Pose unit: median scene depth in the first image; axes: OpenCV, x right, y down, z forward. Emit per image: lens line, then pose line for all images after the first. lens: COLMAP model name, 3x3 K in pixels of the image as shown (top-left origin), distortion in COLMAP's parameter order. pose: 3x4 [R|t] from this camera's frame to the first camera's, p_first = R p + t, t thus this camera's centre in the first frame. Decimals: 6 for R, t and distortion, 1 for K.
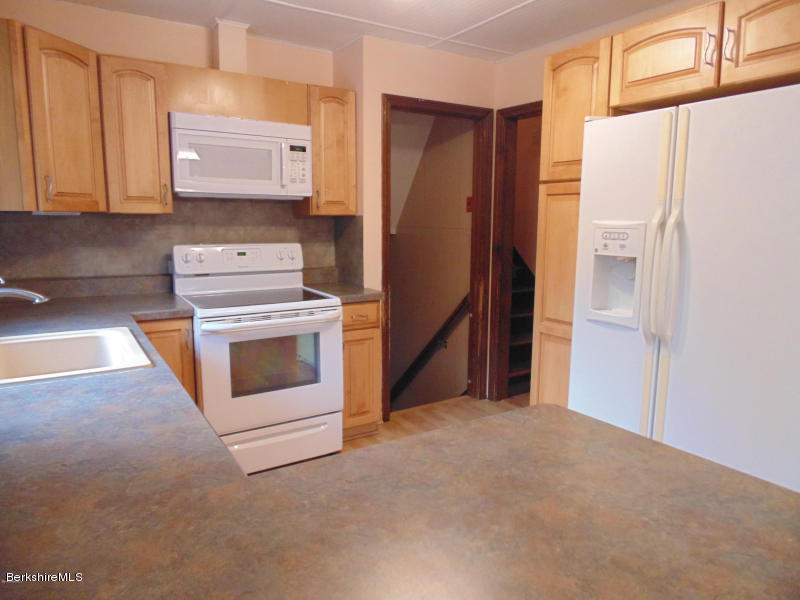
lens RADIAL K [[535.8, 0, 406.4], [0, 535.8, 297.1], [0, 0, 1]] dist [-0.017653, -0.004141]
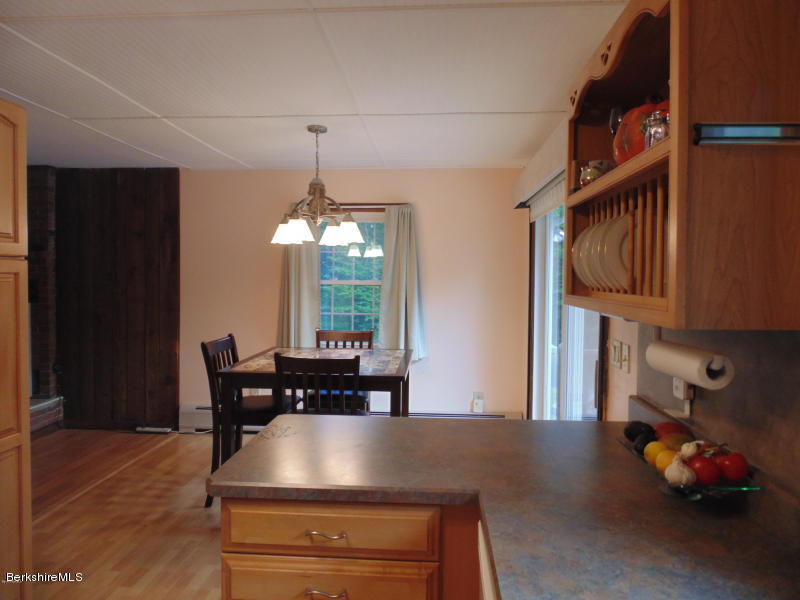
lens RADIAL K [[535.8, 0, 400.6], [0, 535.8, 300.1], [0, 0, 1]] dist [-0.017653, -0.004141]
pose [[-0.801698, -0.040487, 0.596356, -0.317589], [0.070295, 0.984394, 0.161331, -0.146333], [-0.593581, 0.171259, -0.786341, 0.707949]]
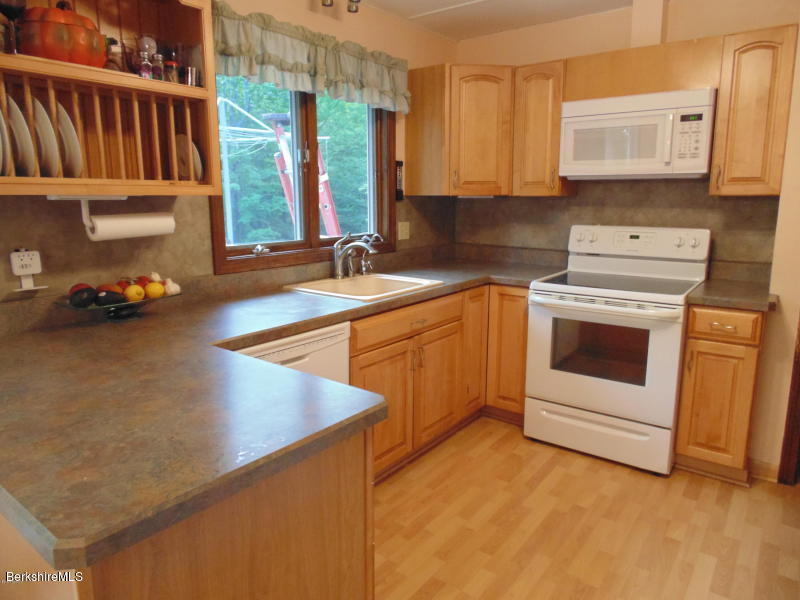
lens RADIAL K [[535.8, 0, 400.1], [0, 535.8, 296.4], [0, 0, 1]] dist [-0.017653, -0.004141]
pose [[0.333005, 0.159939, -0.929262, 0.504800], [-0.129471, 0.983931, 0.122952, -0.042953], [0.933994, 0.079369, 0.348362, 0.308279]]
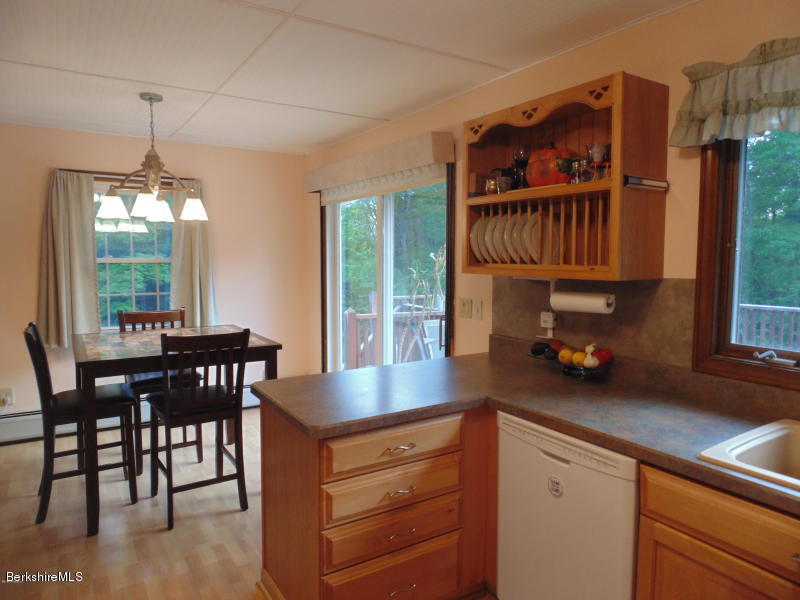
lens RADIAL K [[535.8, 0, 405.8], [0, 535.8, 298.9], [0, 0, 1]] dist [-0.017653, -0.004141]
pose [[-0.999911, -0.013047, -0.002715, 0.022085], [-0.013325, 0.975363, 0.220201, -0.182693], [-0.000225, 0.220218, -0.975451, 1.001396]]
